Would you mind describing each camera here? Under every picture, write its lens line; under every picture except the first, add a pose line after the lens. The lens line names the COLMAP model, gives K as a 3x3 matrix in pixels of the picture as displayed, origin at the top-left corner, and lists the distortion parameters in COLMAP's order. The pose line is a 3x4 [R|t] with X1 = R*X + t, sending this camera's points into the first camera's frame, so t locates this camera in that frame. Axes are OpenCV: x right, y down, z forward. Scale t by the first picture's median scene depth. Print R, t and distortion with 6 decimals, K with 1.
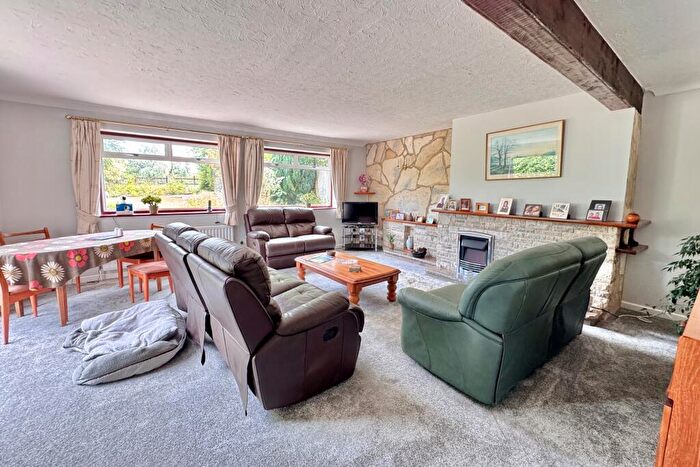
lens RADIAL K [[279.7, 0, 349.9], [0, 279.7, 228.4], [0, 0, 1]] dist [0.000241, 0.000032]
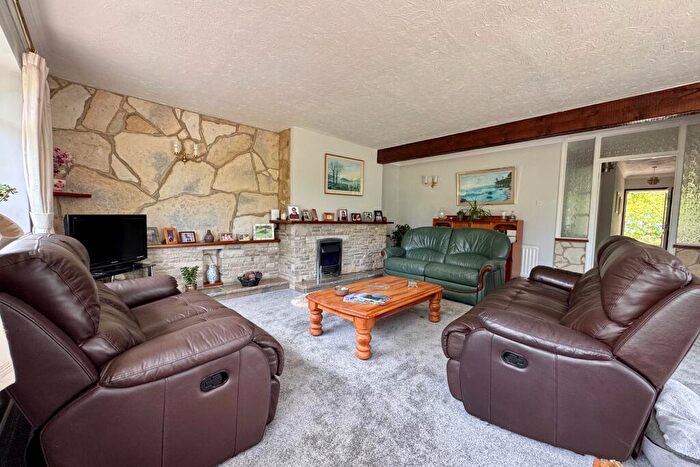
lens RADIAL K [[279.7, 0, 349.1], [0, 279.7, 236.1], [0, 0, 1]] dist [0.000241, 0.000032]
pose [[-0.126038, -0.085428, 0.988340, -0.529834], [0.106220, 0.989396, 0.099065, -0.077647], [-0.986322, 0.117467, -0.115628, 0.809911]]
